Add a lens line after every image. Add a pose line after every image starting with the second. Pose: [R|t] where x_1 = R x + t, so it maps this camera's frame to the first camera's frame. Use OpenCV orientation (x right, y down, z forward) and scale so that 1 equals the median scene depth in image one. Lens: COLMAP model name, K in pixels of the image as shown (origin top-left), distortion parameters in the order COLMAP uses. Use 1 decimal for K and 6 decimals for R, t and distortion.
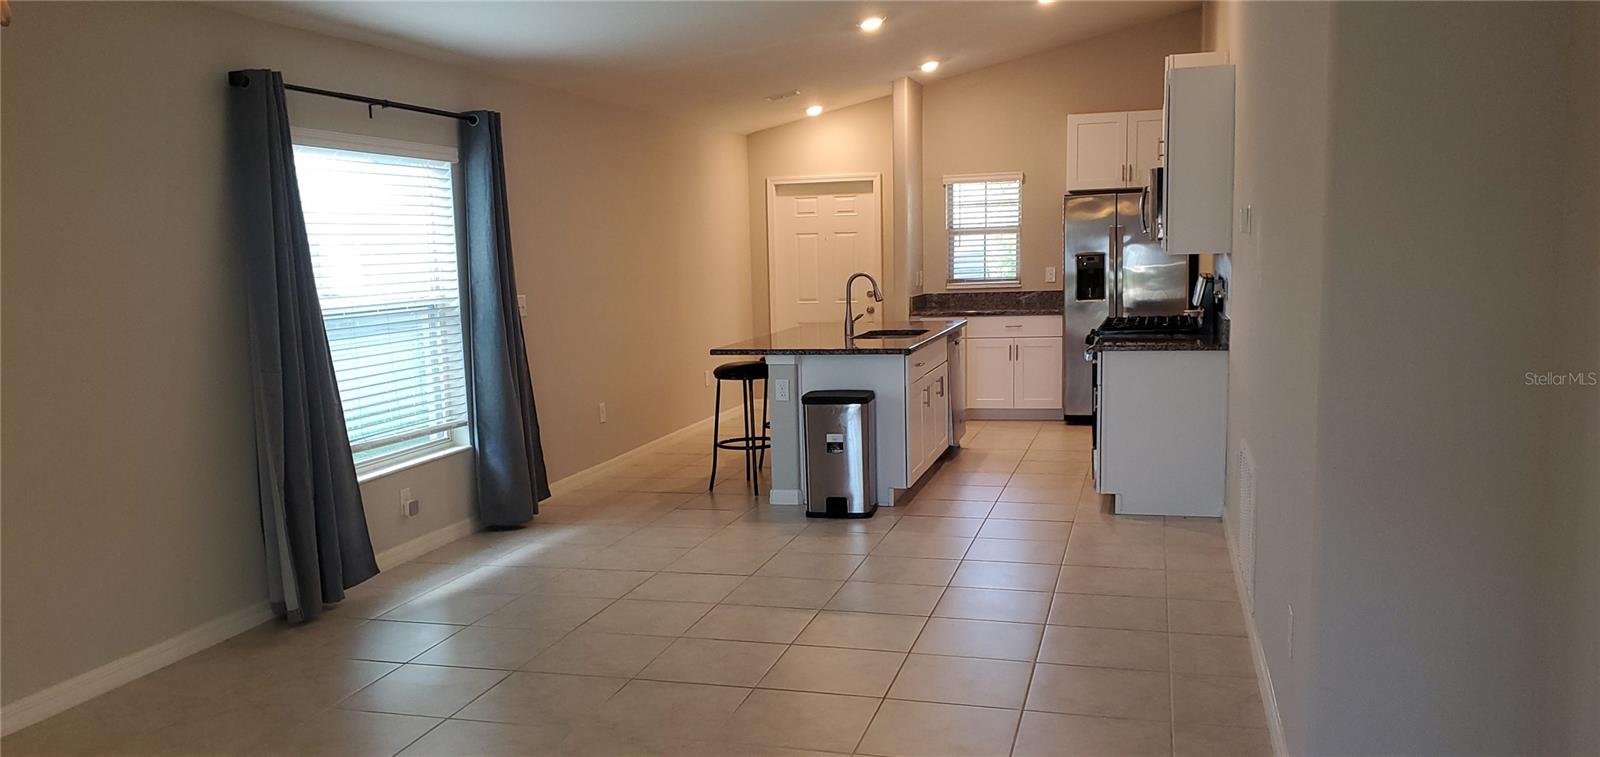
lens RADIAL K [[1222.0, 0, 801.6], [0, 1222.0, 383.6], [0, 0, 1]] dist [0.008934, 0.000805]
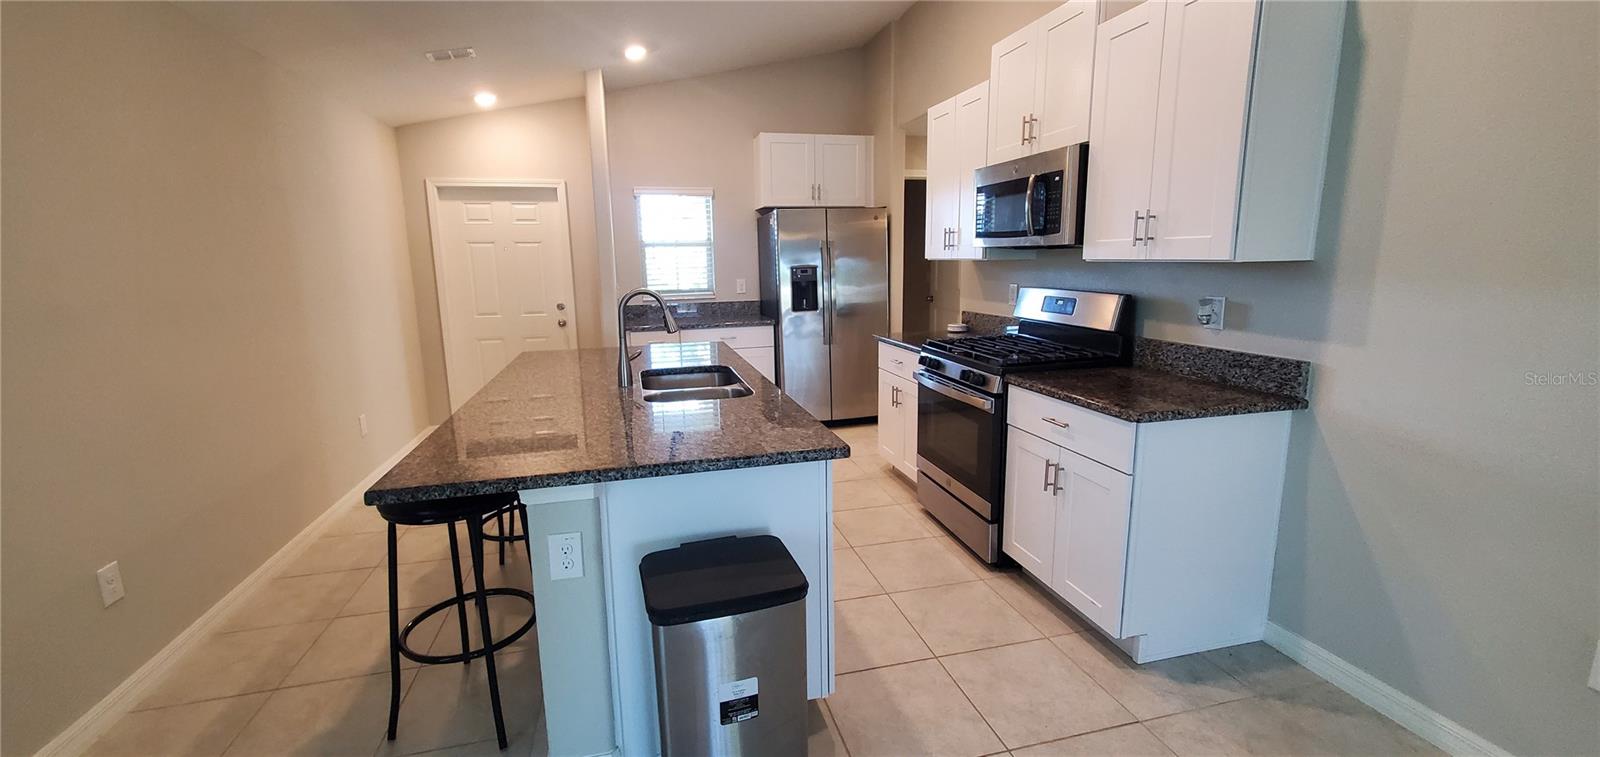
lens RADIAL K [[621.2, 0, 801.3], [0, 621.2, 365.0], [0, 0, 1]] dist [0.000152, -0.000214]
pose [[0.859283, -0.071682, 0.506452, -0.034888], [0.048795, 0.997104, 0.058339, -0.049813], [-0.509167, -0.025417, 0.860292, 0.507530]]
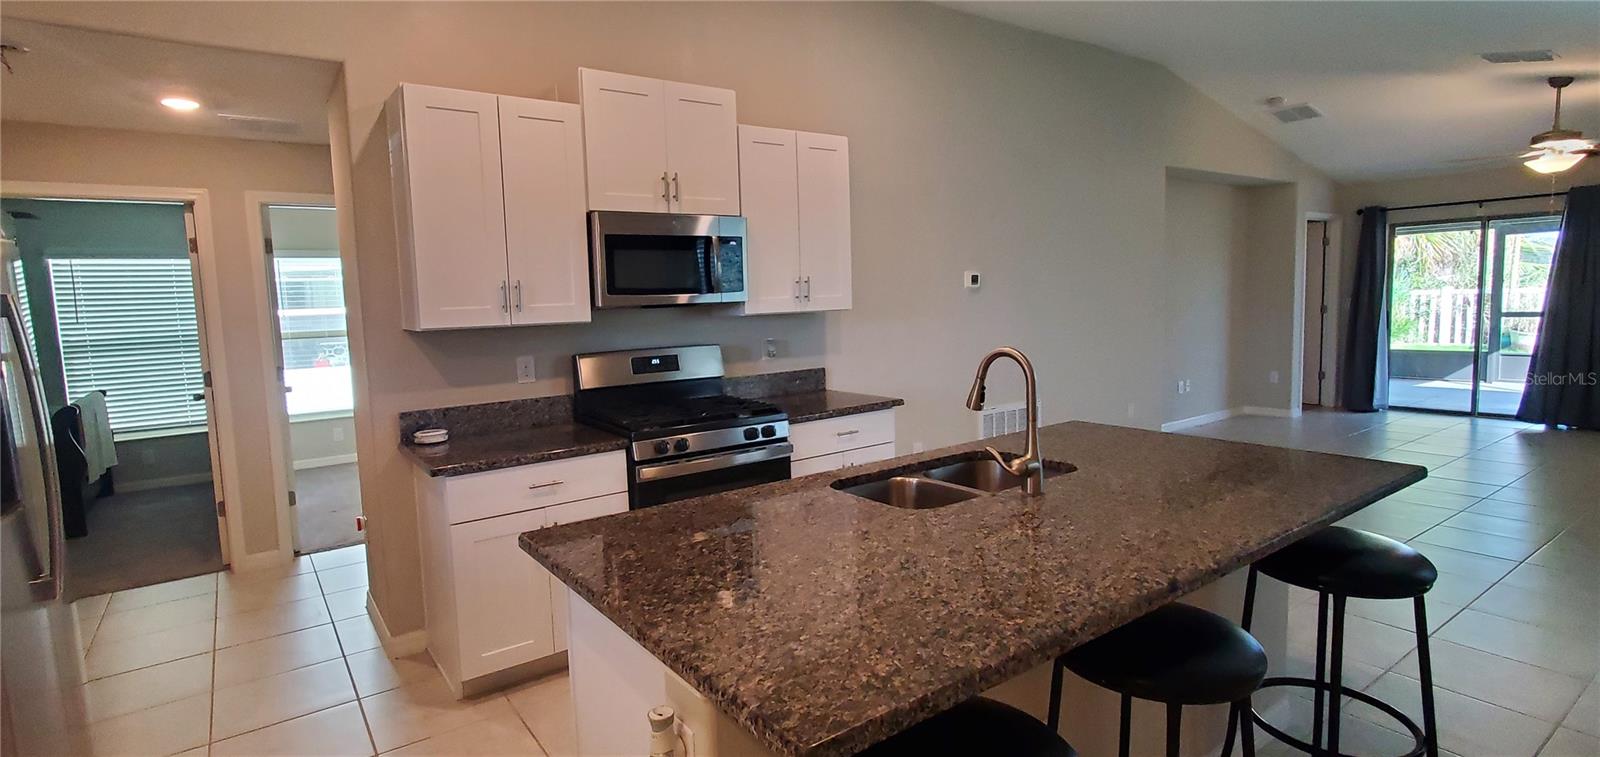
lens RADIAL K [[772.3, 0, 796.2], [0, 772.3, 378.4], [0, 0, 1]] dist [0.014501, 0.002777]
pose [[-0.789982, -0.012866, 0.612995, -0.049368], [0.125220, 0.975322, 0.181845, -0.099820], [-0.600207, 0.220414, -0.768875, 0.891916]]
